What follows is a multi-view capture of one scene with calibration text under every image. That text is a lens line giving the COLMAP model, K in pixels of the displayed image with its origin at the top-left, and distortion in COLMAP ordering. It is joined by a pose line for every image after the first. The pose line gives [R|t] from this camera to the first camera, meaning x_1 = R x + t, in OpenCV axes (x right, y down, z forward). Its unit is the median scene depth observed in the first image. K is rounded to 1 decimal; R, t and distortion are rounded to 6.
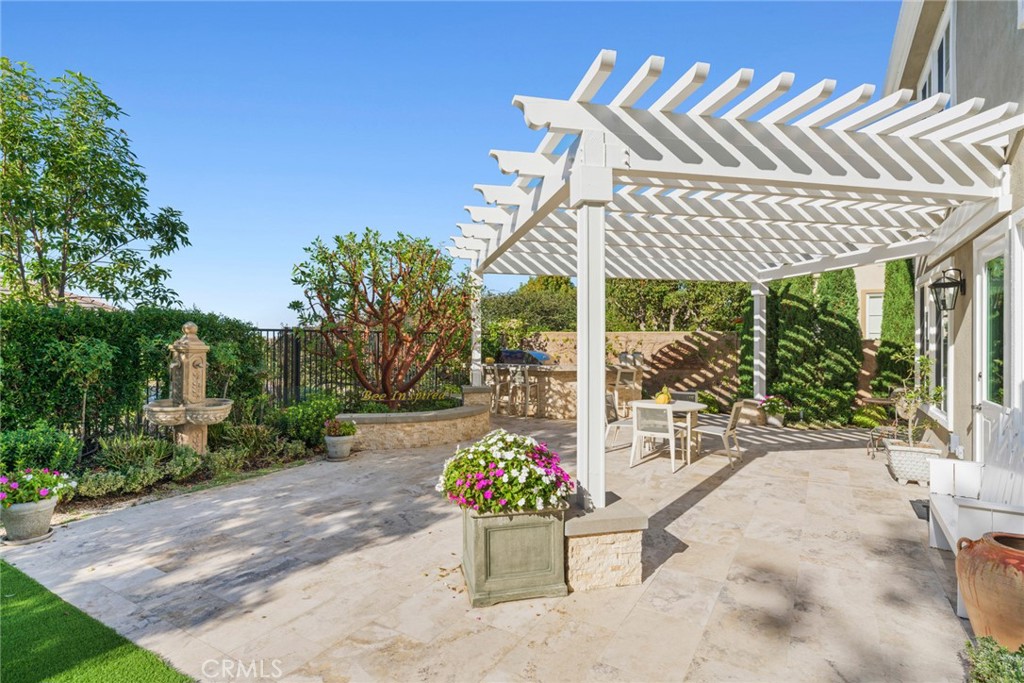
lens RADIAL K [[515.4, 0, 508.2], [0, 515.4, 339.1], [0, 0, 1]] dist [-0.003155, 0.001144]
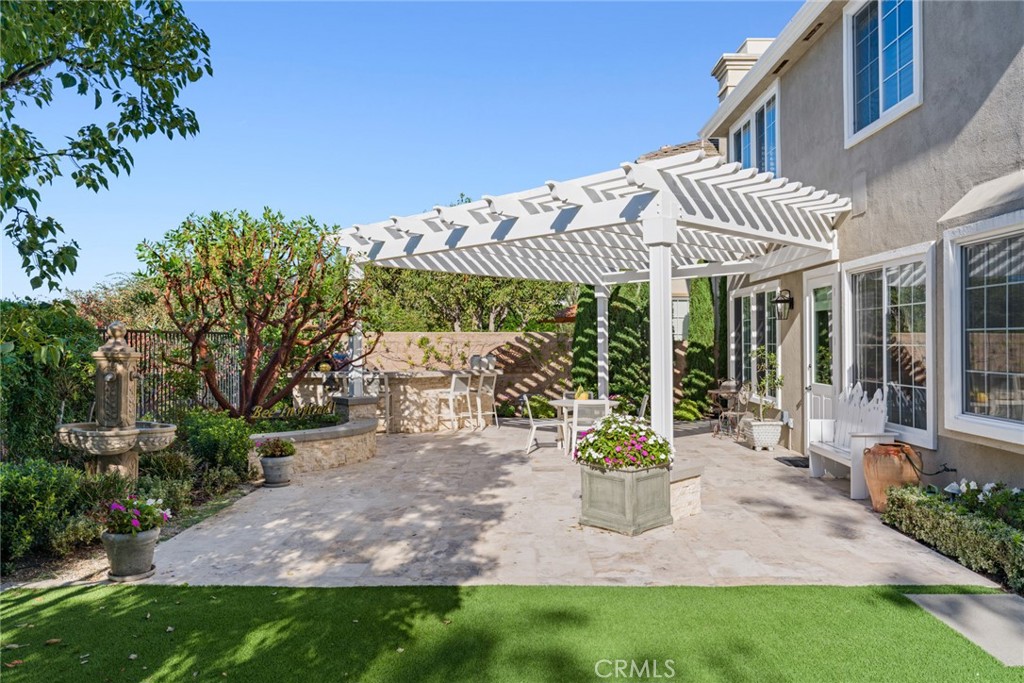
lens RADIAL K [[723.5, 0, 535.7], [0, 723.5, 338.1], [0, 0, 1]] dist [-0.011710, -0.005506]
pose [[0.850751, -0.001149, 0.525568, -0.372362], [0.002032, 0.999997, -0.001104, -0.003900], [-0.525566, 0.002007, 0.850751, -0.148932]]
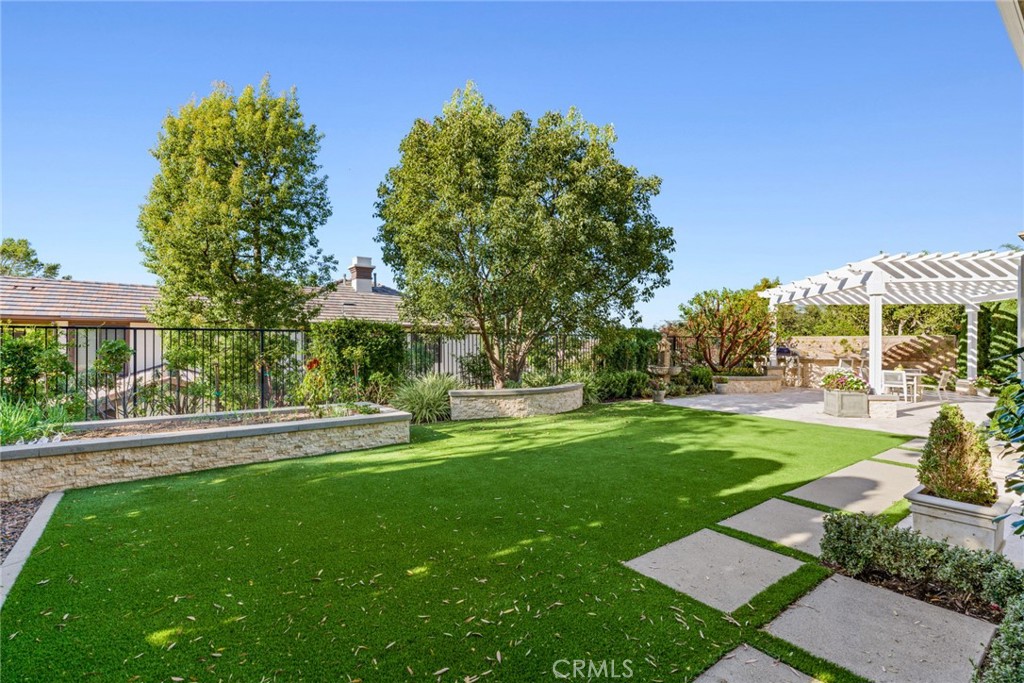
lens RADIAL K [[476.5, 0, 515.8], [0, 476.5, 348.6], [0, 0, 1]] dist [-0.001616, -0.000434]
pose [[0.936251, 0.007930, -0.351243, -0.275037], [-0.003281, 0.999899, 0.013829, 0.006687], [0.351317, -0.011795, 0.936182, -0.777106]]
